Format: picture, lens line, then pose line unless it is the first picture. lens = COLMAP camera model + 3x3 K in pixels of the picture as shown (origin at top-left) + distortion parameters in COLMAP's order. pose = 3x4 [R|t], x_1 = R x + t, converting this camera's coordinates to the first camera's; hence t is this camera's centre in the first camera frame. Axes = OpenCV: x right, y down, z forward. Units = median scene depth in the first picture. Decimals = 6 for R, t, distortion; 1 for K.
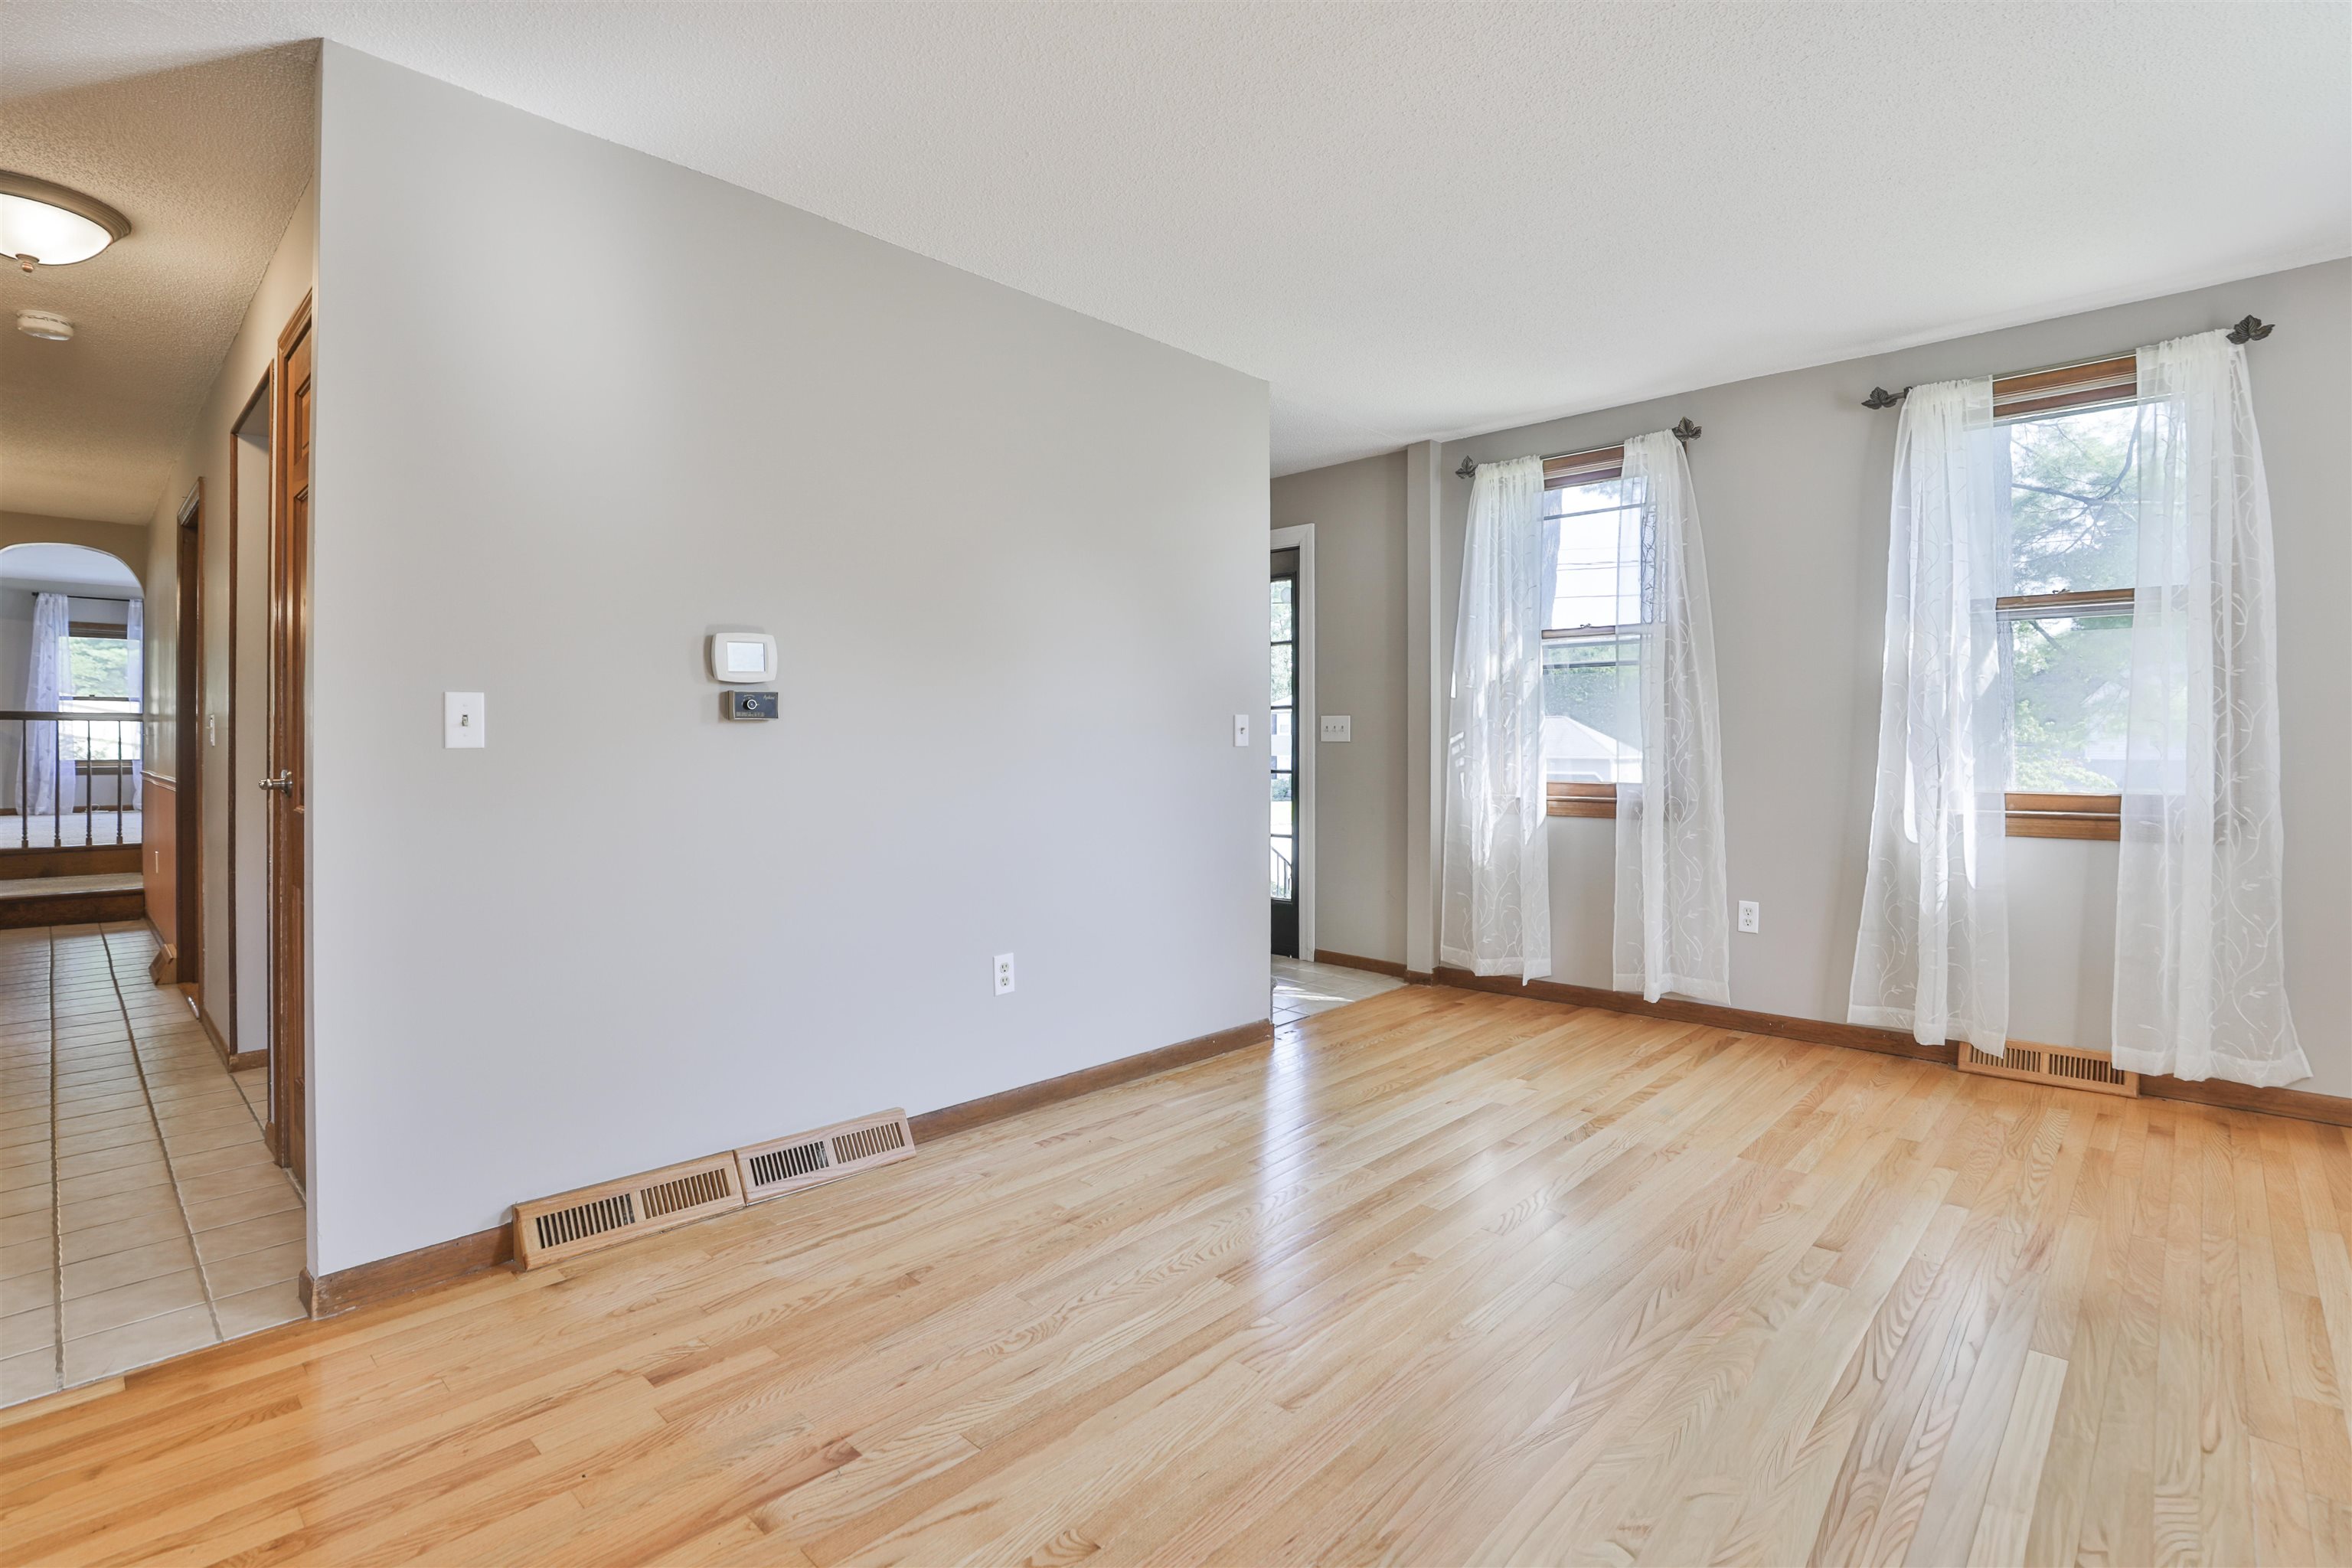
lens RADIAL K [[1088.7, 0, 1181.7], [0, 1088.7, 761.4], [0, 0, 1]] dist [-0.037410, 0.009477]
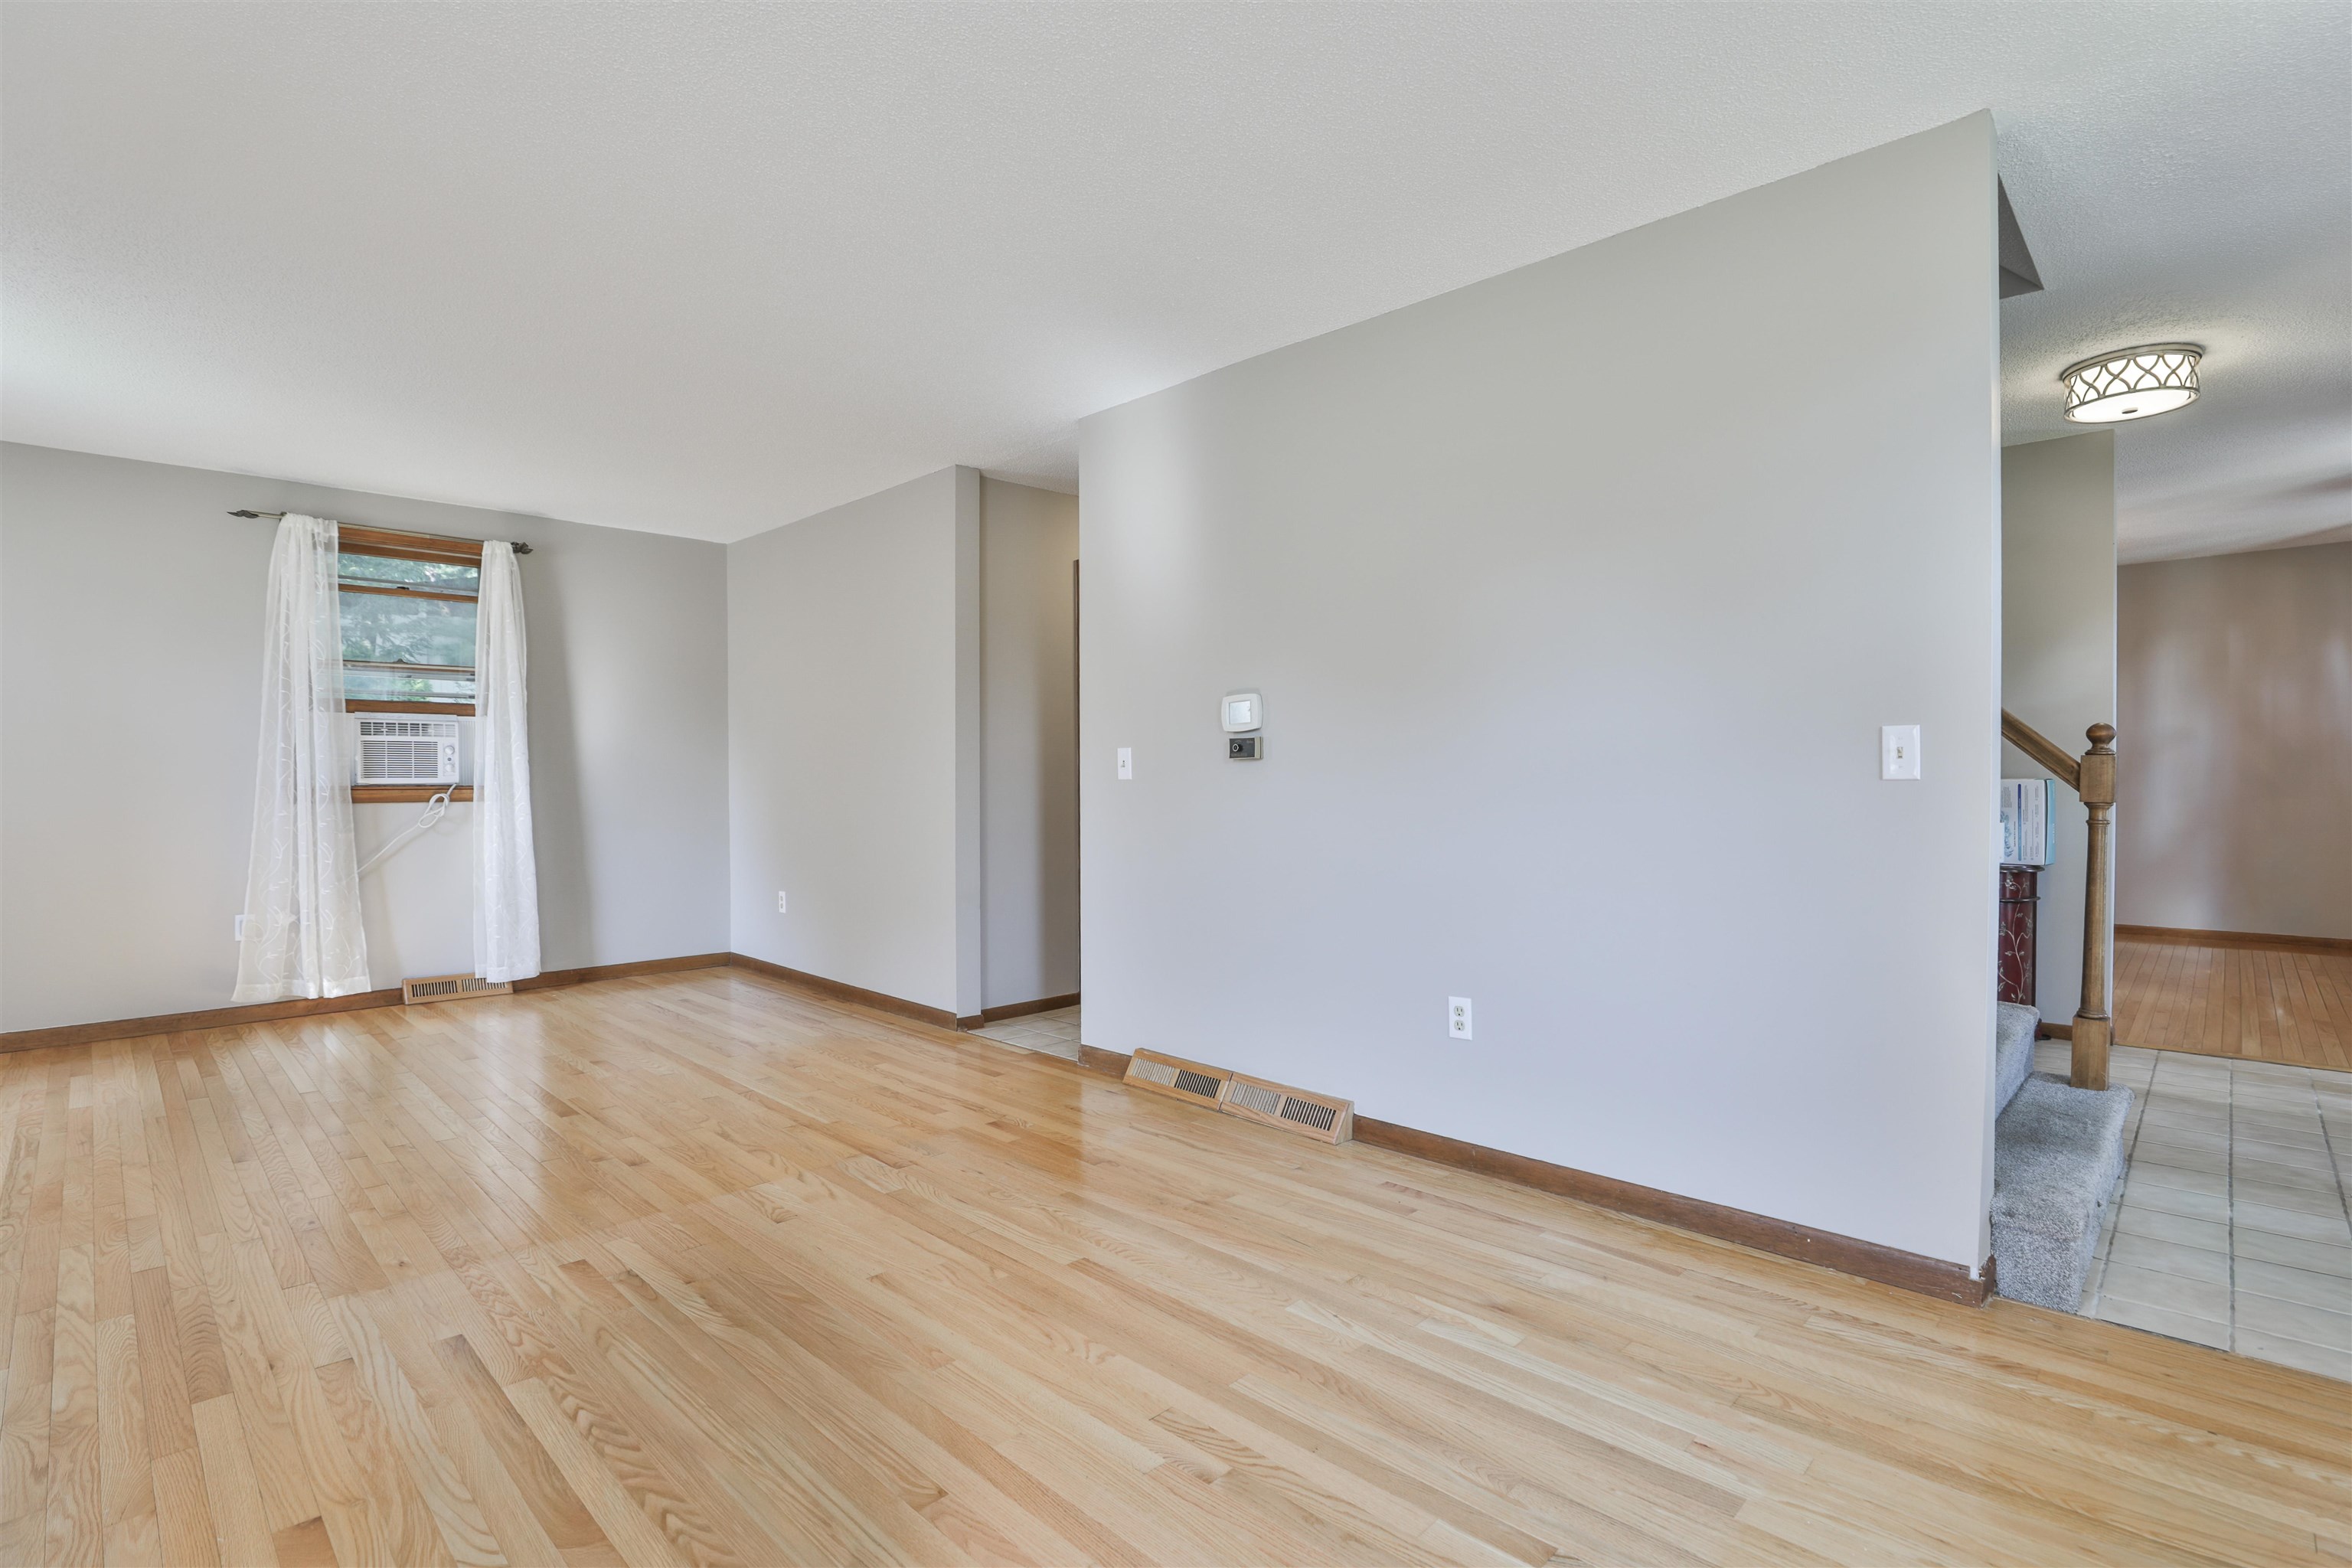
lens RADIAL K [[1088.7, 0, 1193.3], [0, 1088.7, 778.1], [0, 0, 1]] dist [-0.037410, 0.009477]
pose [[0.009622, -0.000409, -0.999954, 0.960263], [-0.013421, 0.999910, -0.000538, -0.012496], [0.999864, 0.013426, 0.009616, 0.921248]]
